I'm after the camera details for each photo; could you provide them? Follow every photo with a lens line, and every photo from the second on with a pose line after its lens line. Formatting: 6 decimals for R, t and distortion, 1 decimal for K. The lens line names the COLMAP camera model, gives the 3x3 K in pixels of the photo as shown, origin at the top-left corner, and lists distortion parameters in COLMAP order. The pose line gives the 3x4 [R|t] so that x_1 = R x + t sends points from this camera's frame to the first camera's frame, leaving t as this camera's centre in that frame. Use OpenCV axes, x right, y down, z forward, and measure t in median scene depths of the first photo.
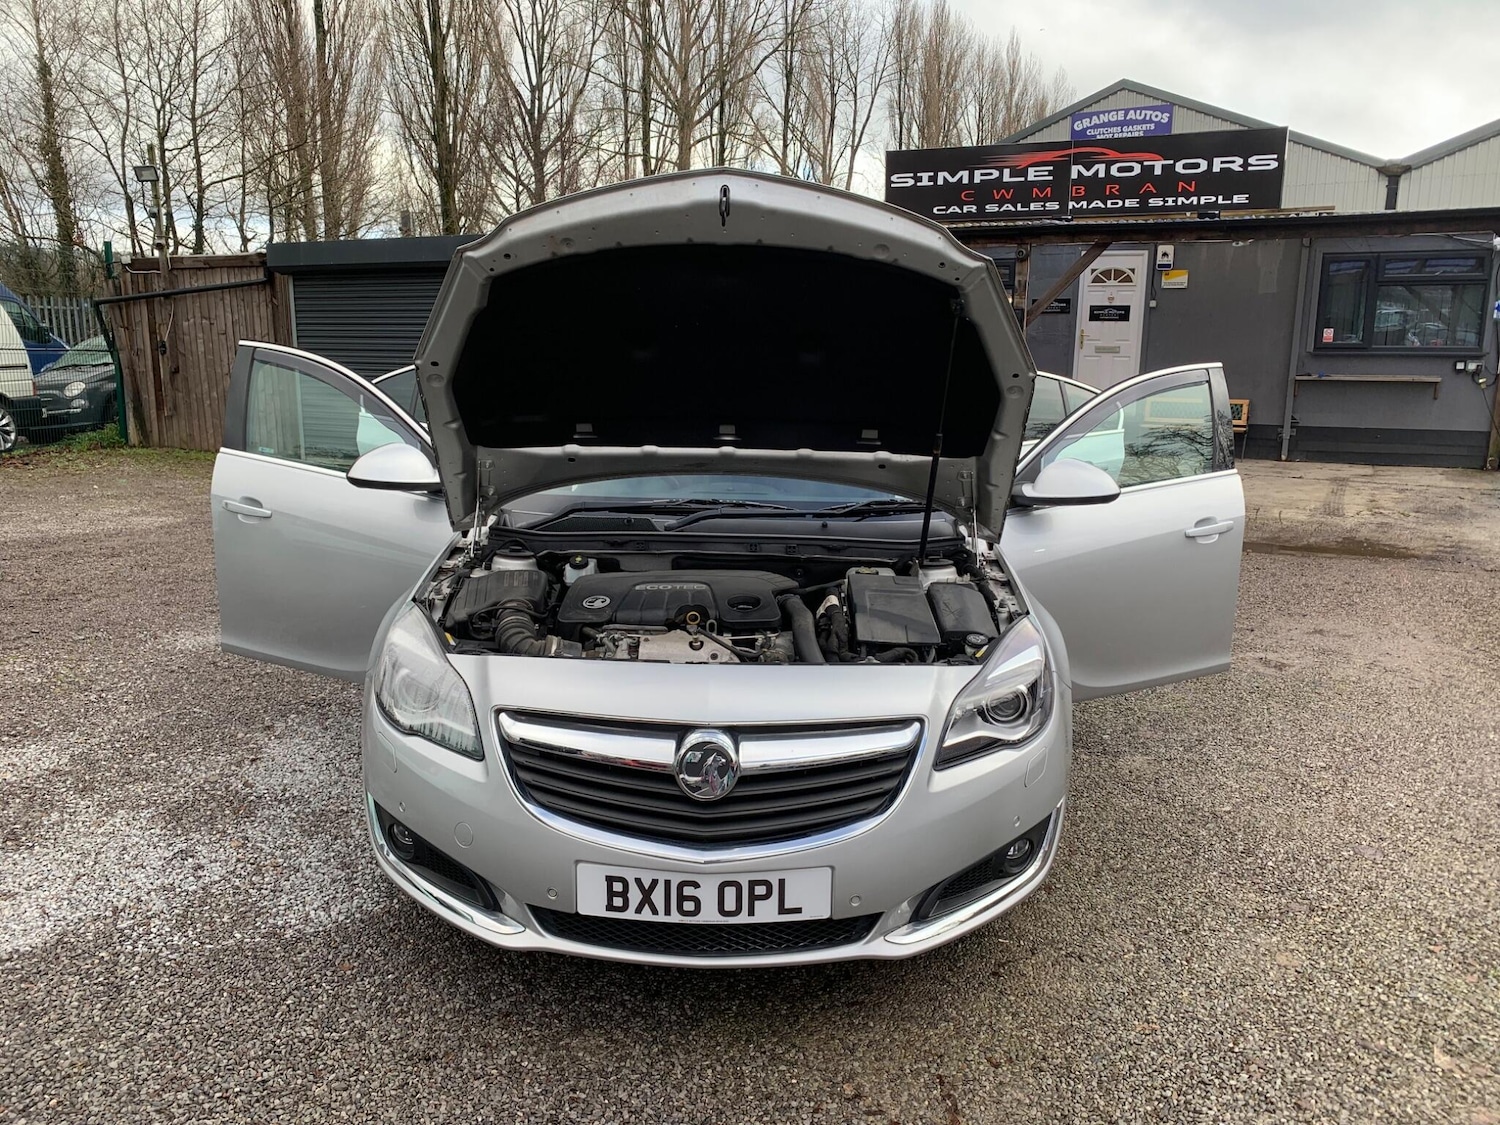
lens RADIAL K [[1154.5, 0, 751.0], [0, 1154.5, 571.1], [0, 0, 1]] dist [0.011444, -0.011481]
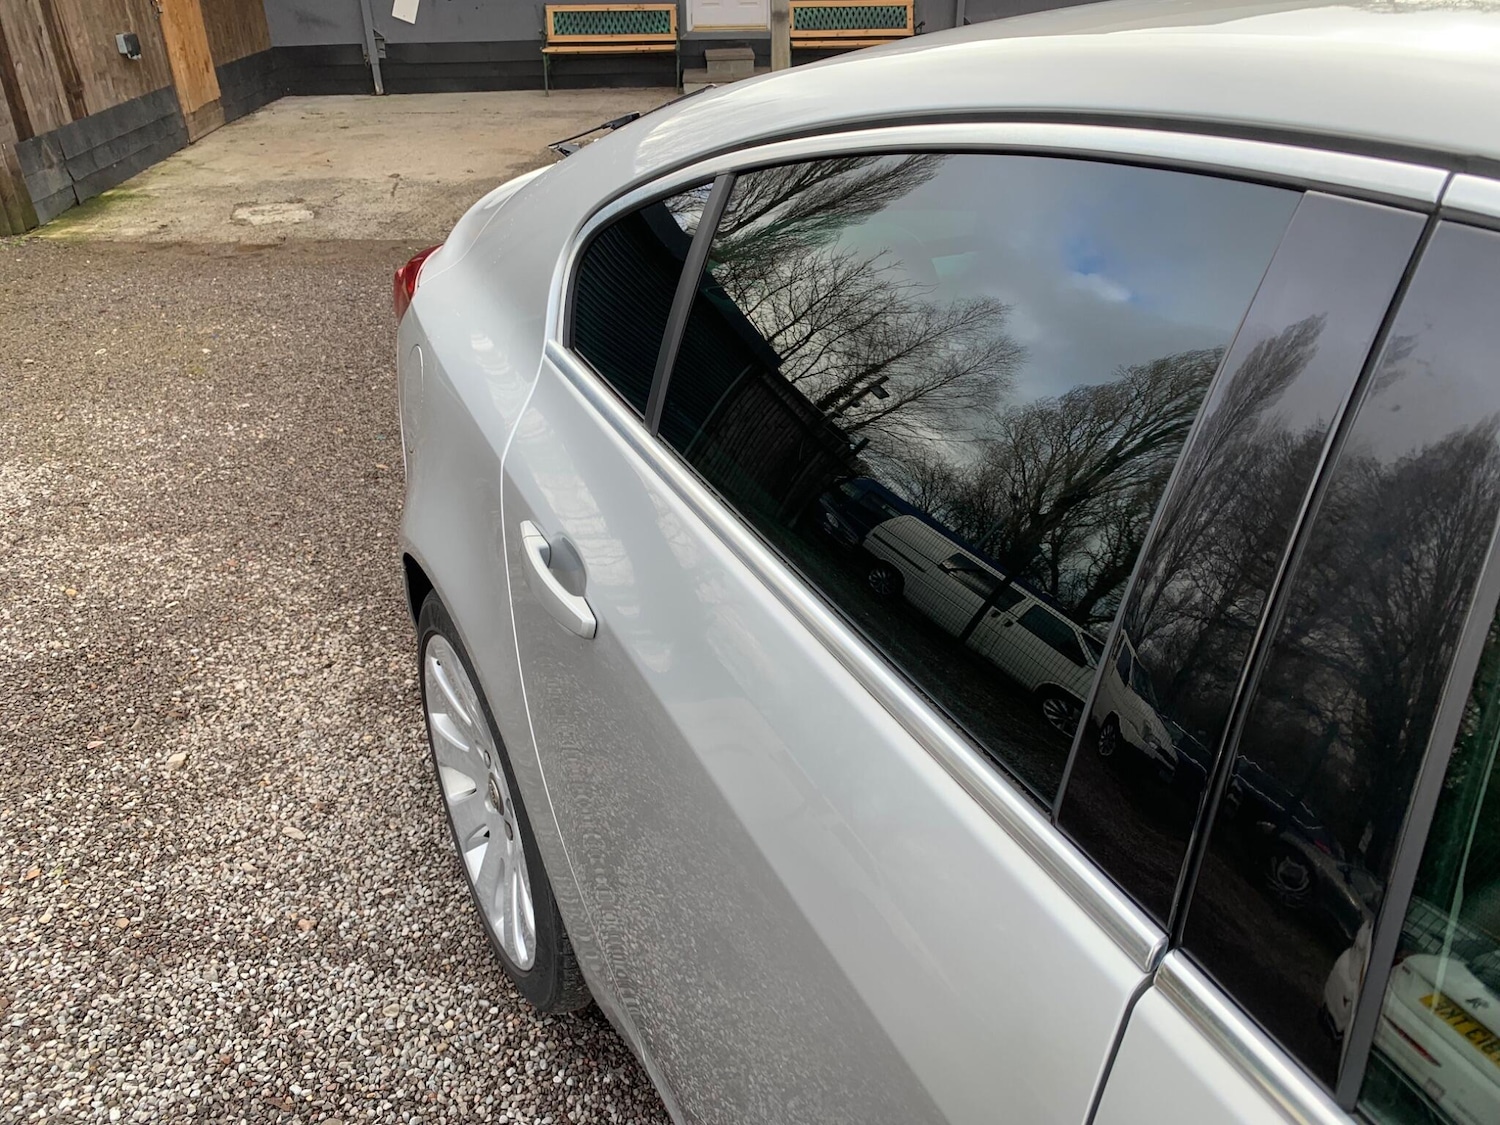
lens RADIAL K [[1154.5, 0, 763.2], [0, 1154.5, 566.5], [0, 0, 1]] dist [0.011444, -0.011481]
pose [[0.862256, -0.266448, 0.430721, -0.324200], [0.120366, 0.933871, 0.336743, -0.242930], [-0.491963, -0.238515, 0.837307, 1.145890]]
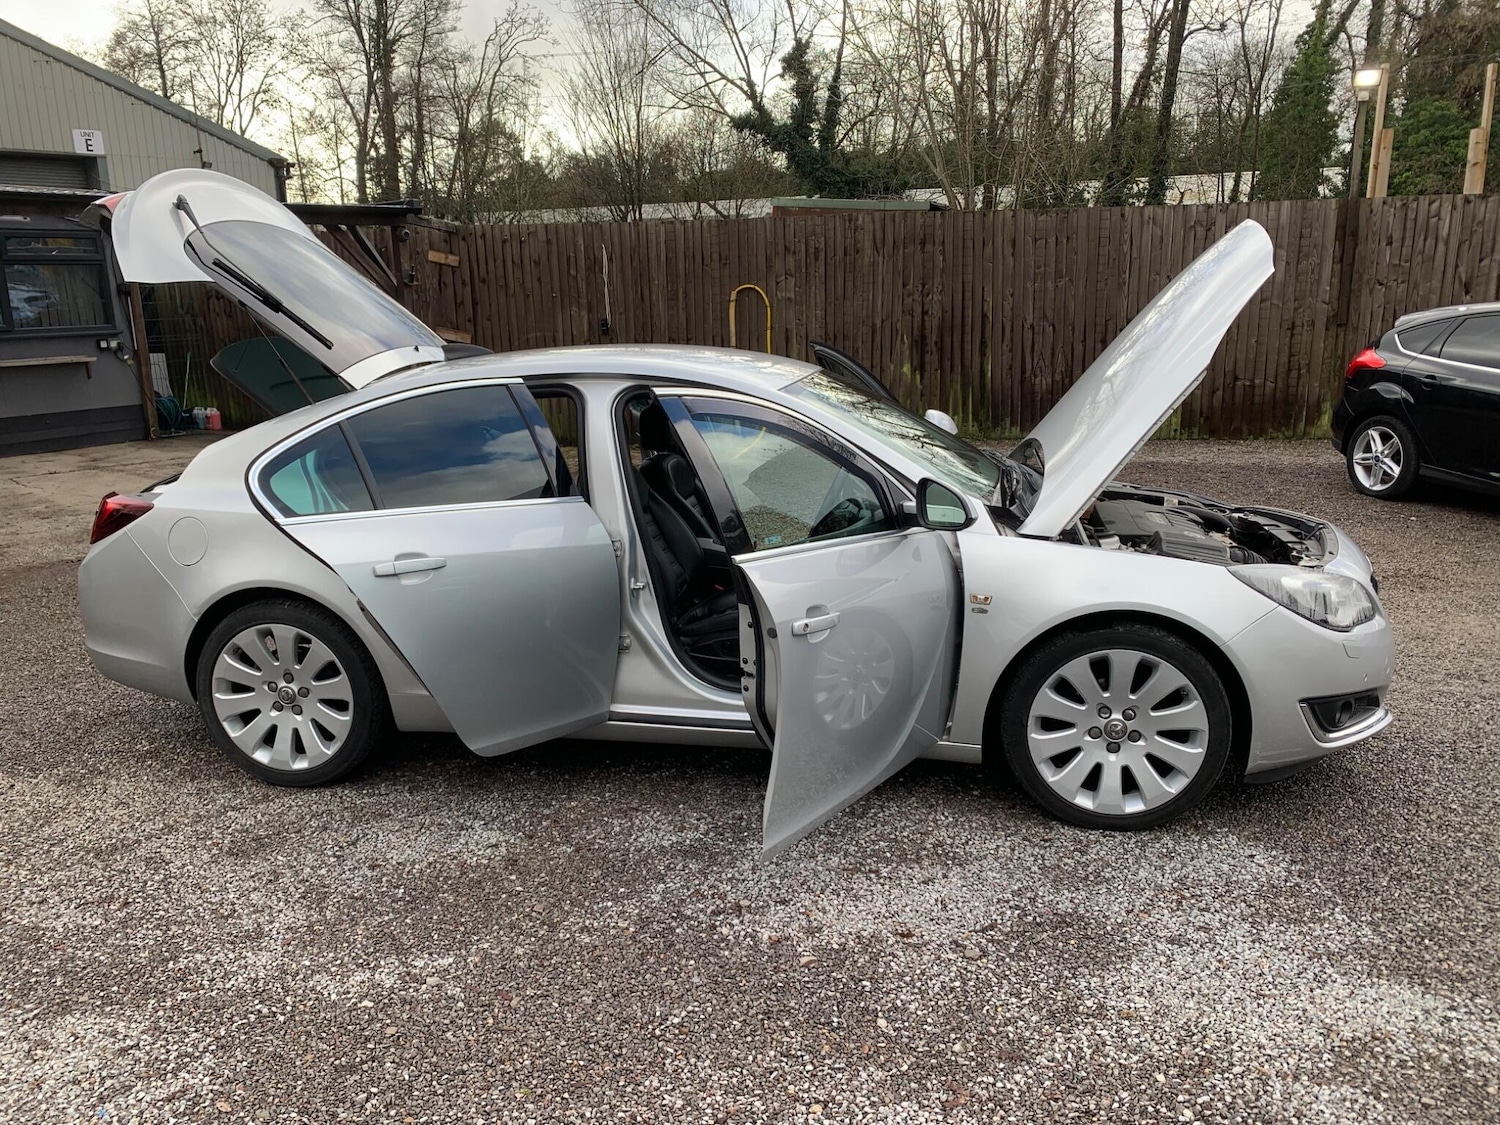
lens RADIAL K [[1154.5, 0, 748.1], [0, 1154.5, 581.1], [0, 0, 1]] dist [0.011444, -0.011481]
pose [[0.154755, -0.250738, 0.955605, -1.140098], [0.218850, 0.951928, 0.214332, -0.244290], [-0.963408, 0.175966, 0.202190, 0.939339]]
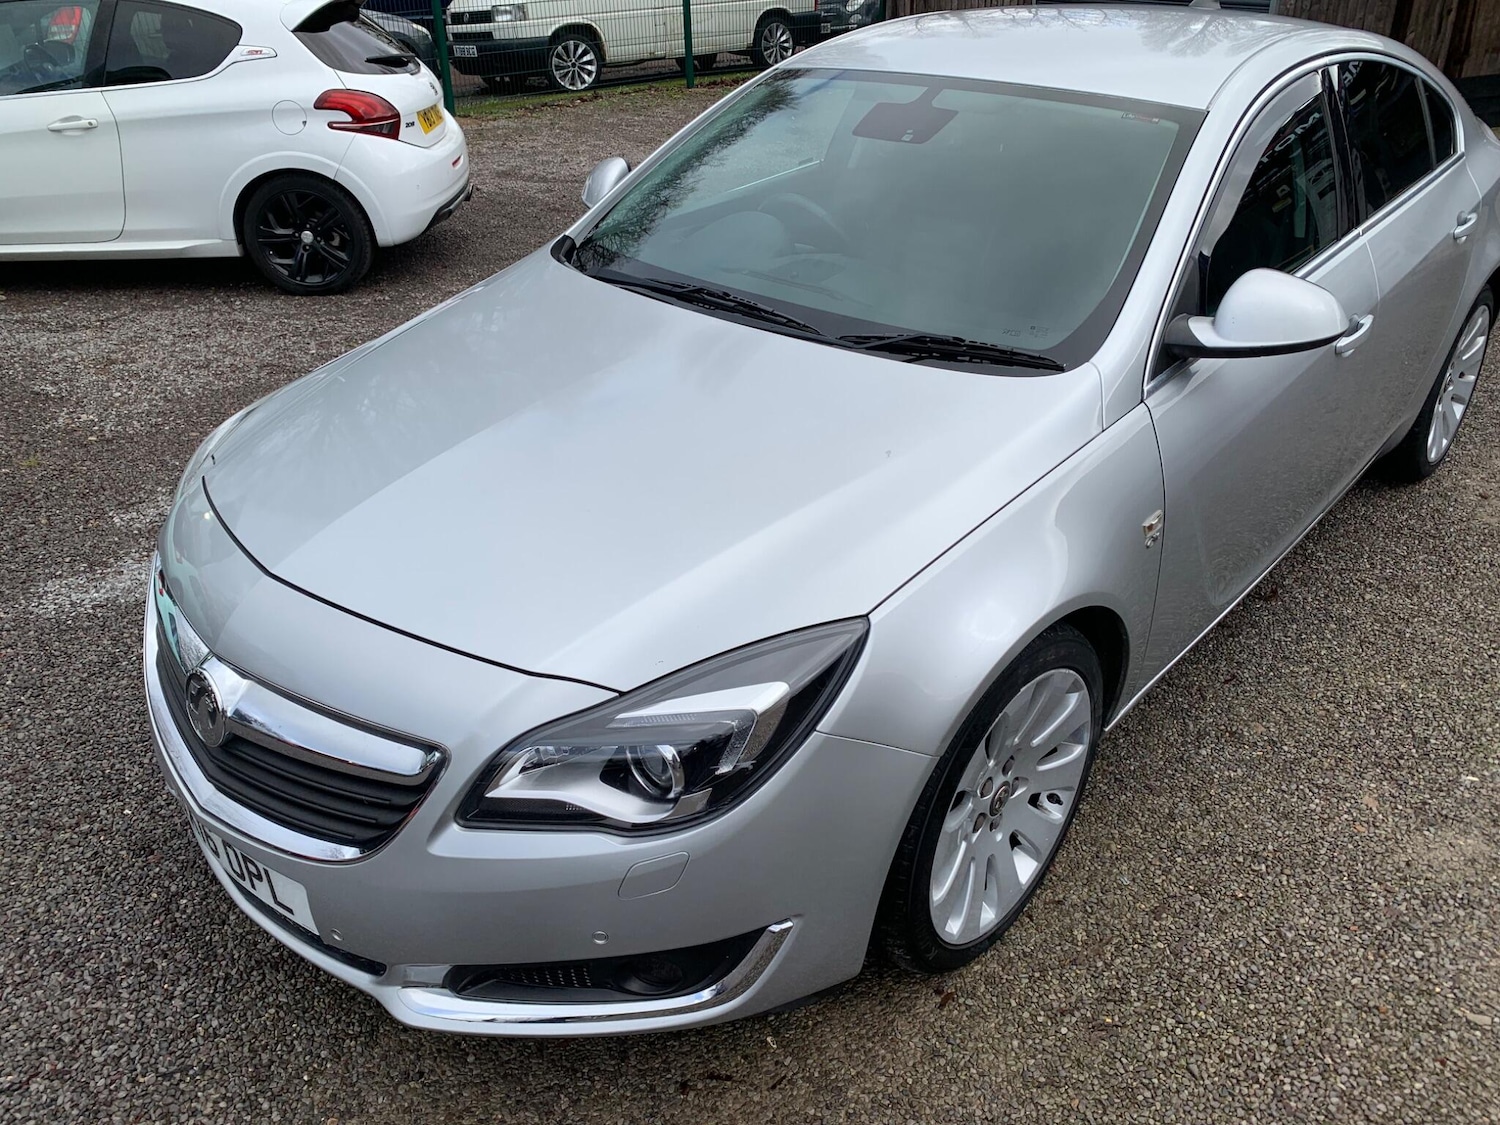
lens RADIAL K [[1154.5, 0, 763.9], [0, 1154.5, 557.8], [0, 0, 1]] dist [0.011444, -0.011481]
pose [[0.747902, 0.298572, -0.592871, 0.408164], [-0.106012, 0.935396, 0.337336, -0.136623], [0.655289, -0.189442, 0.731238, 0.418821]]
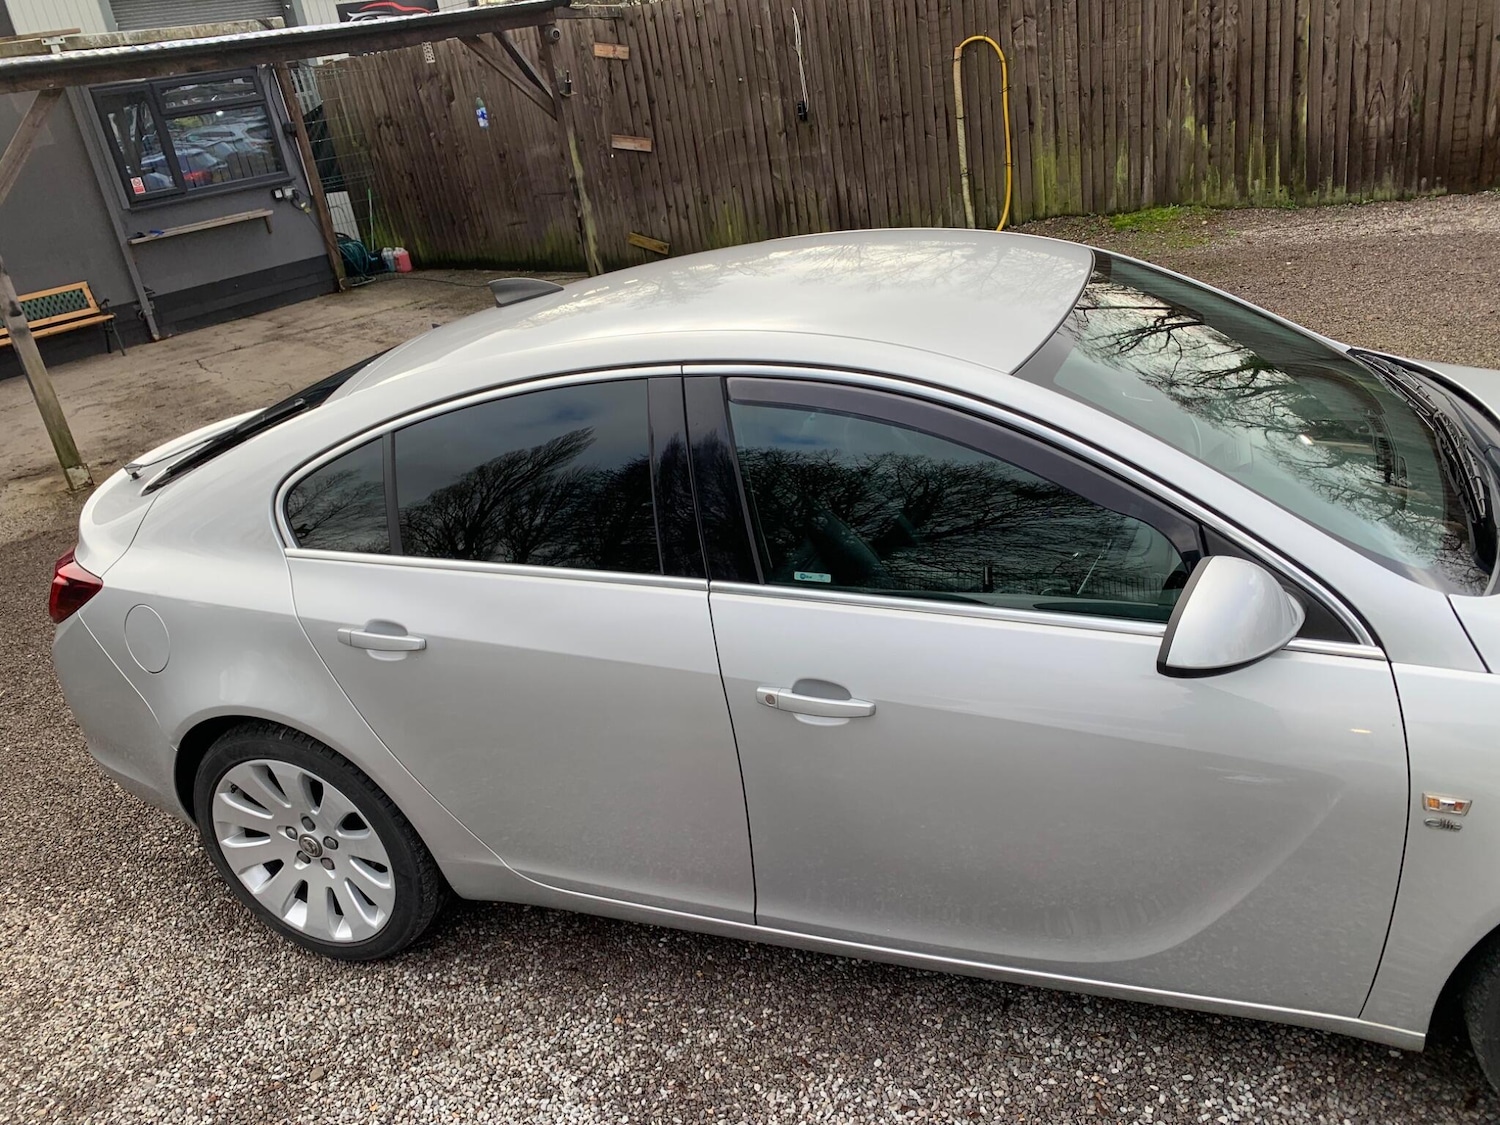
lens RADIAL K [[1154.5, 0, 746.5], [0, 1154.5, 562.4], [0, 0, 1]] dist [0.011444, -0.011481]
pose [[0.328873, -0.434519, 0.838472, -0.681646], [0.329790, 0.884806, 0.329178, -0.320639], [-0.884919, 0.168261, 0.434289, 0.978095]]
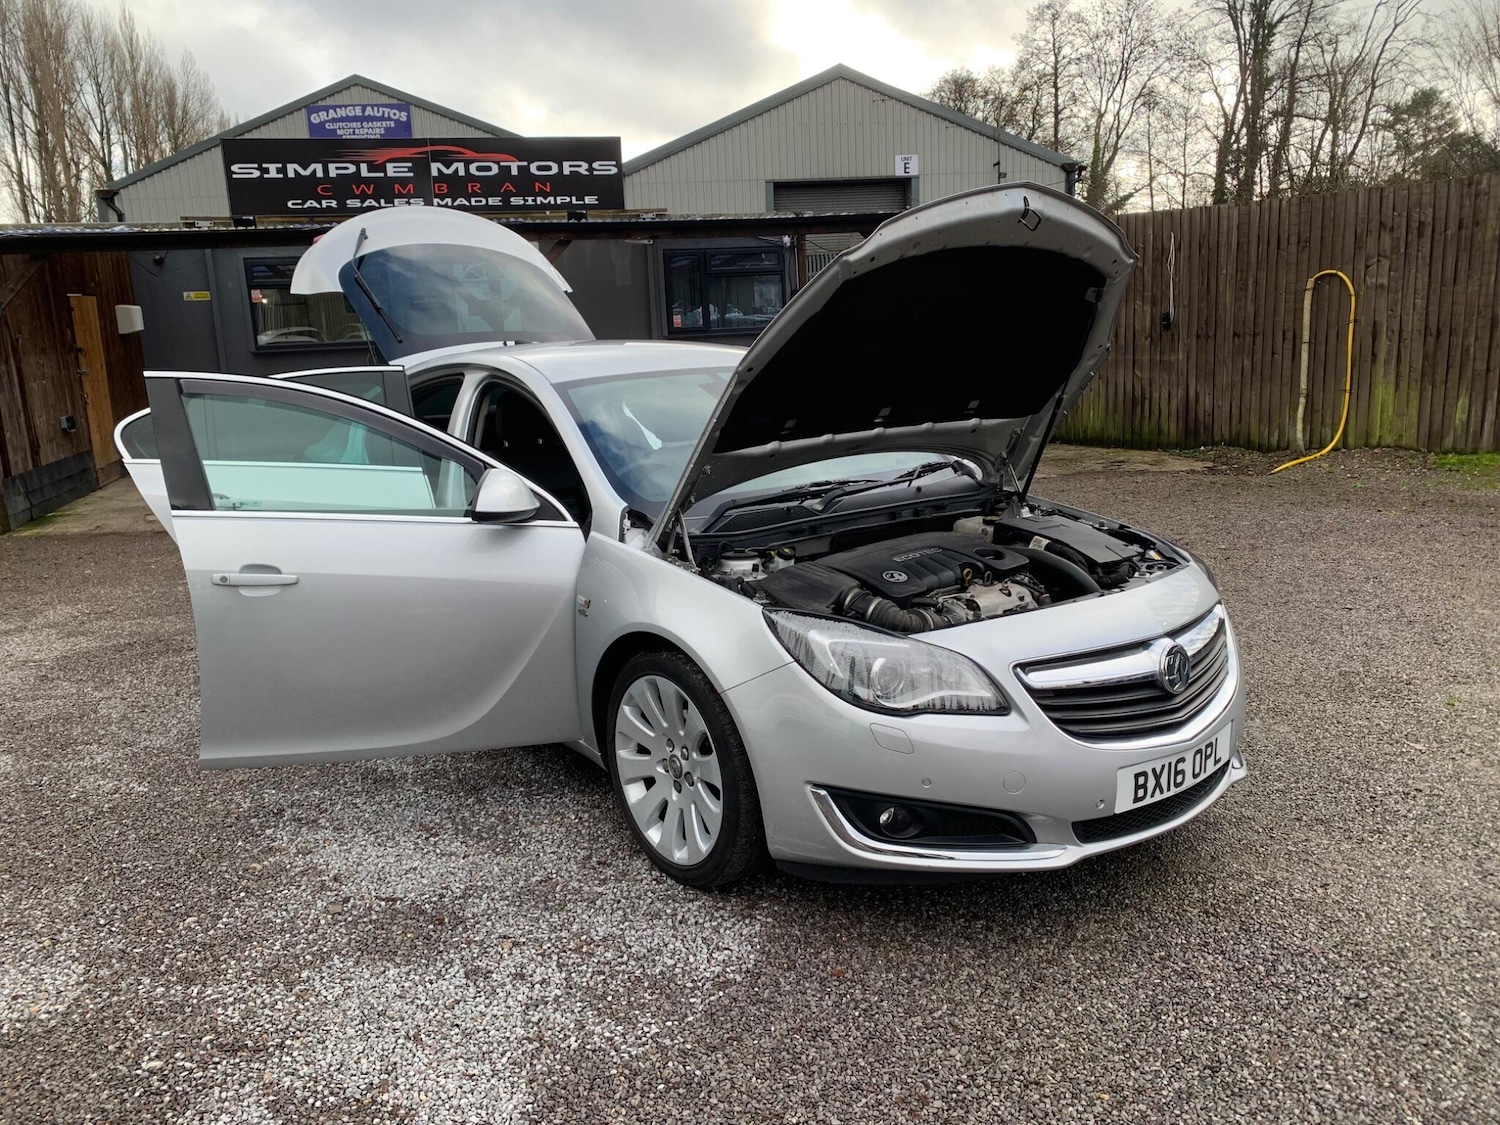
lens RADIAL K [[1154.5, 0, 750.5], [0, 1154.5, 573.6], [0, 0, 1]] dist [0.011444, -0.011481]
pose [[0.775231, -0.174877, 0.606989, -0.685038], [0.171274, 0.983110, 0.064492, -0.052747], [-0.608015, 0.053965, 0.792089, 0.170971]]
